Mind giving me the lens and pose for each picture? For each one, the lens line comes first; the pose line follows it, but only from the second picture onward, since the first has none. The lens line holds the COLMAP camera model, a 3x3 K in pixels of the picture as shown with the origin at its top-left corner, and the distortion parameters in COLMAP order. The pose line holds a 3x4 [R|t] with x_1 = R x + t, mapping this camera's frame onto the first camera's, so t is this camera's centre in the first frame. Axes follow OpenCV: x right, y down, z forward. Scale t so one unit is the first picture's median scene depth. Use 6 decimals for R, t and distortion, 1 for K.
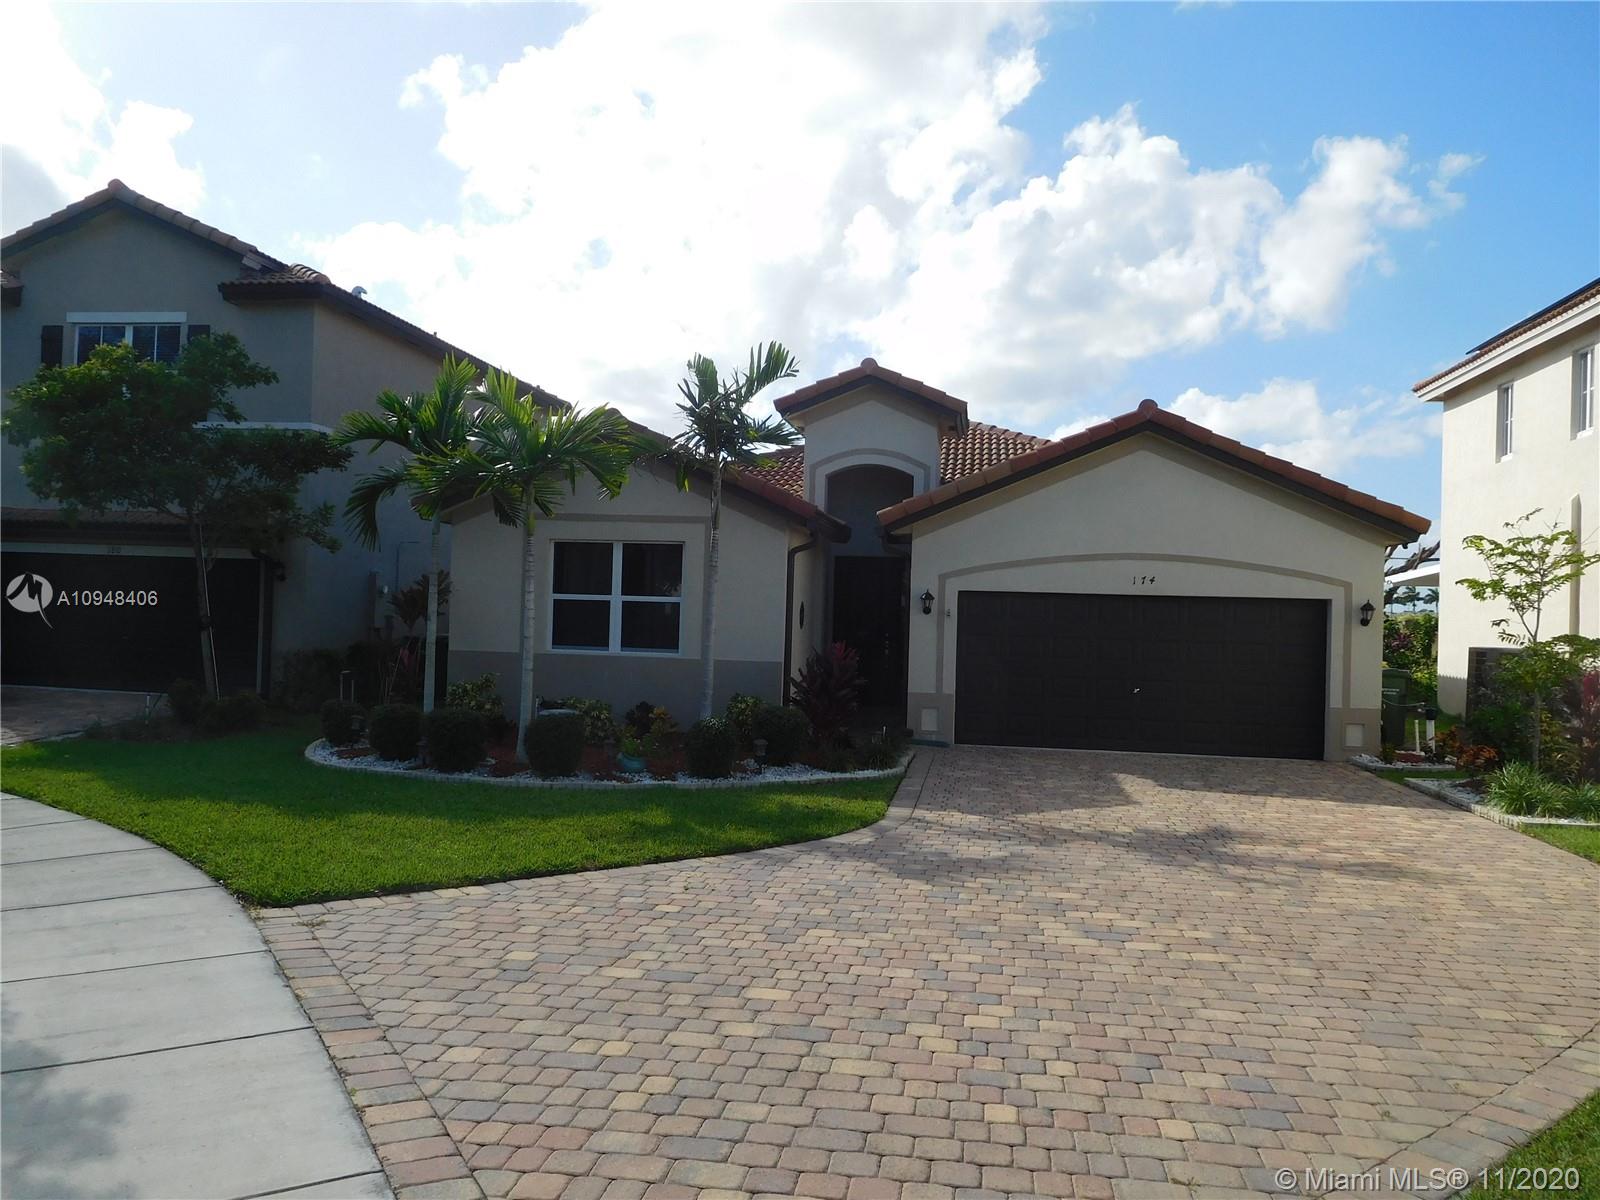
lens RADIAL K [[1200.6, 0, 800.0], [0, 1200.6, 600.0], [0, 0, 1]] dist [-0.033021, 0.003147]
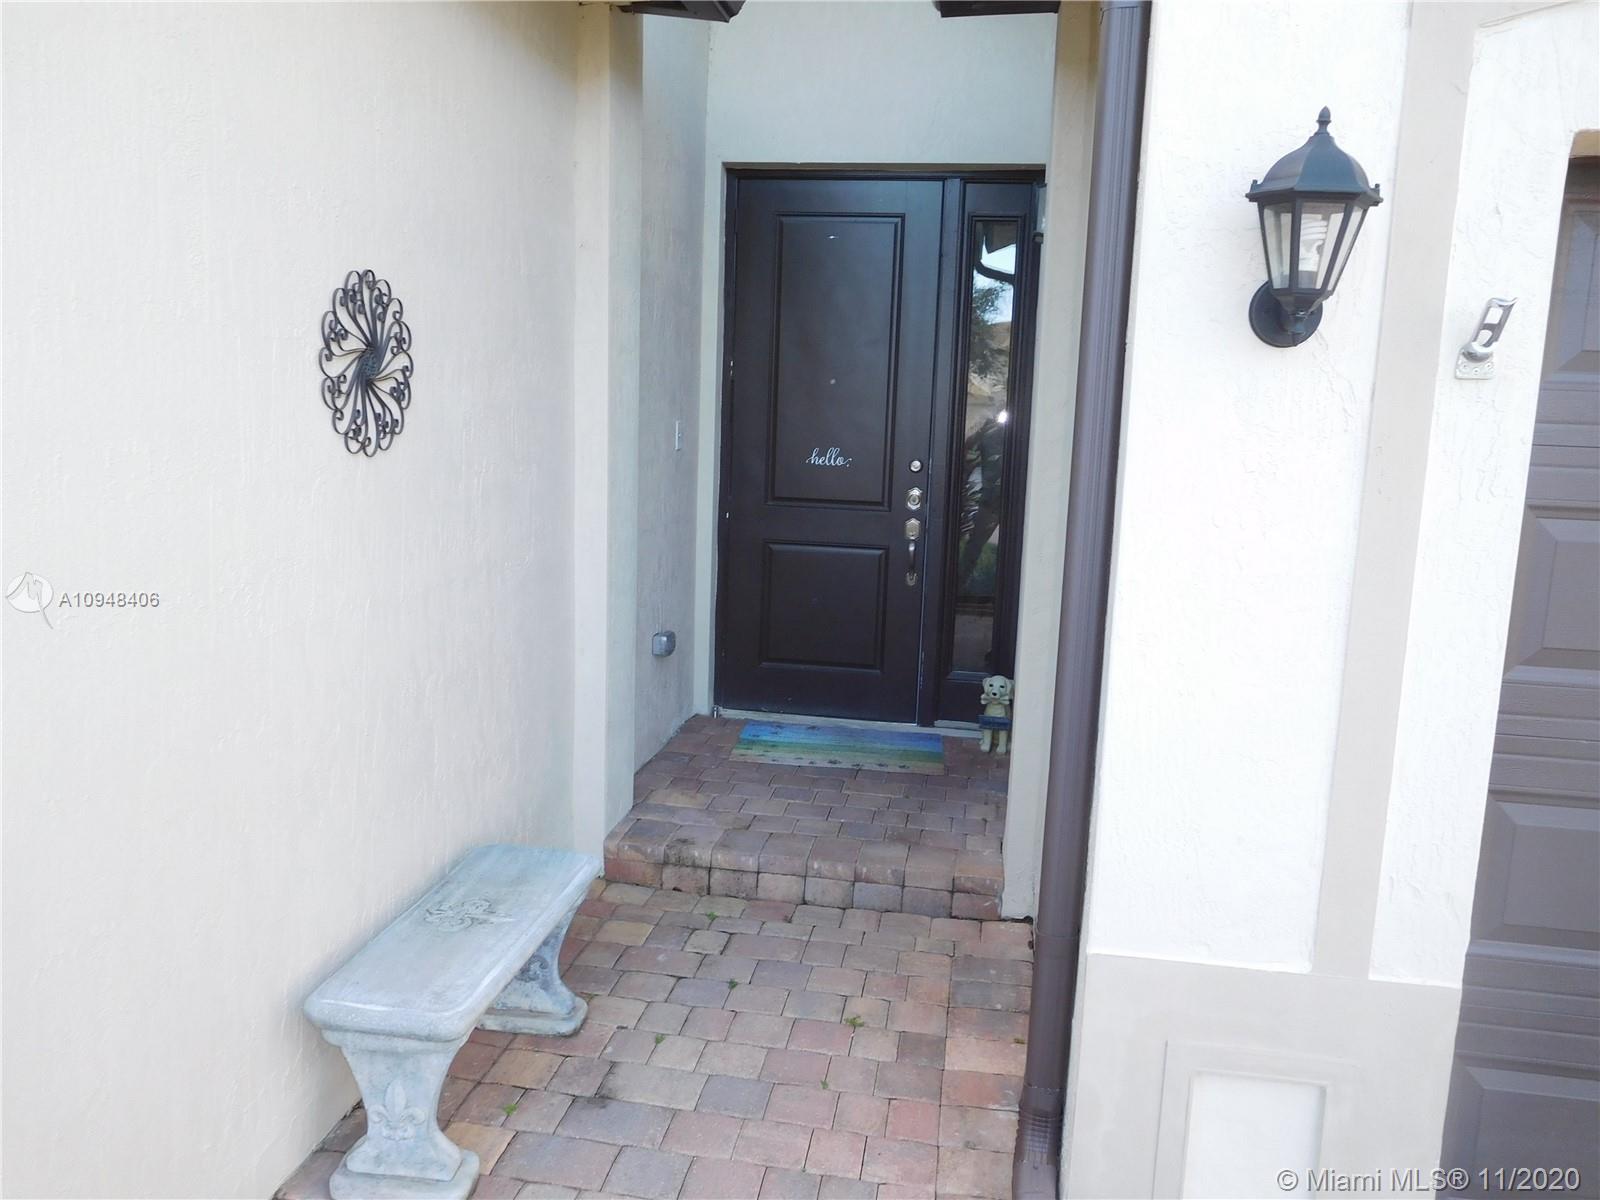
lens RADIAL K [[1200.6, 0, 800.0], [0, 1200.6, 600.0], [0, 0, 1]] dist [-0.033021, 0.003147]
pose [[0.999455, 0.008276, -0.031946, 0.063768], [-0.002611, 0.984842, 0.173437, 0.016826], [0.032897, -0.173259, 0.984327, 0.903893]]
